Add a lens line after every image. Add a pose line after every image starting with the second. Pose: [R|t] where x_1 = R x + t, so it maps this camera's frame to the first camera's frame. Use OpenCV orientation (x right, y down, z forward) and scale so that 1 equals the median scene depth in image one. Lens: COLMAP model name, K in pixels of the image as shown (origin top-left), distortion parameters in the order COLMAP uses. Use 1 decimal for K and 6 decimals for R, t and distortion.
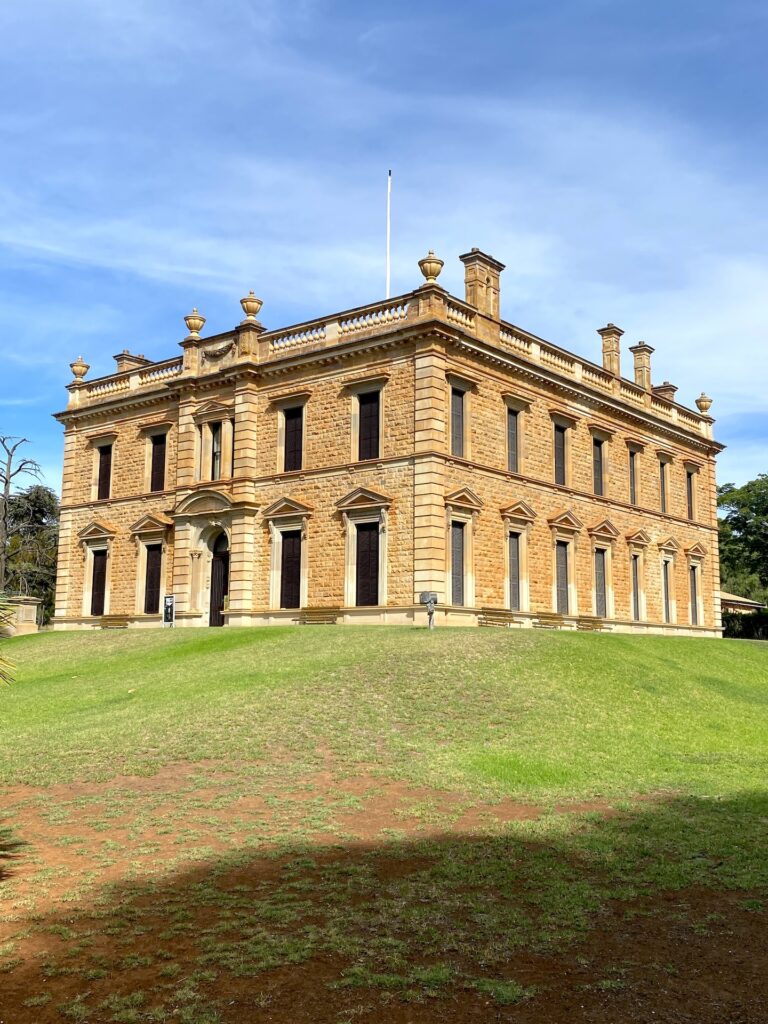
lens RADIAL K [[1036.2, 0, 384.0], [0, 1036.2, 512.0], [0, 0, 1]] dist [-0.003905, -0.002368]
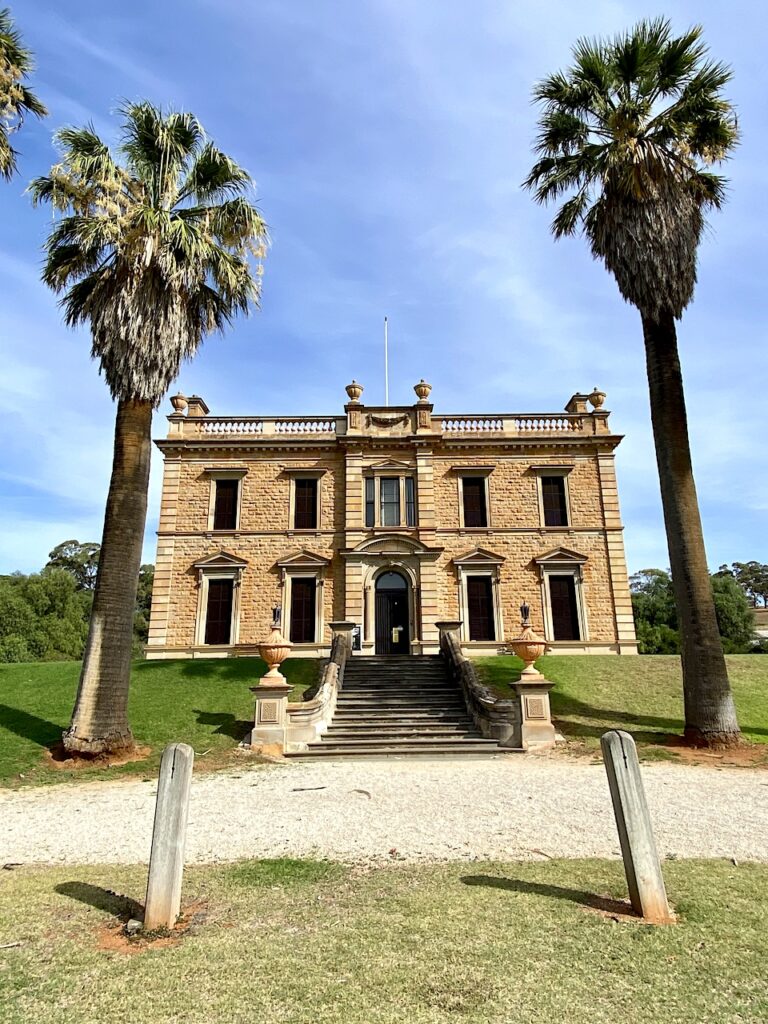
lens RADIAL K [[618.8, 0, 384.0], [0, 618.8, 512.0], [0, 0, 1]] dist [0.051282, -0.000035]
pose [[0.778530, 0.156052, 0.607897, -0.593589], [-0.072962, 0.984531, -0.159295, 0.064419], [-0.623352, 0.079662, 0.777873, 0.468612]]
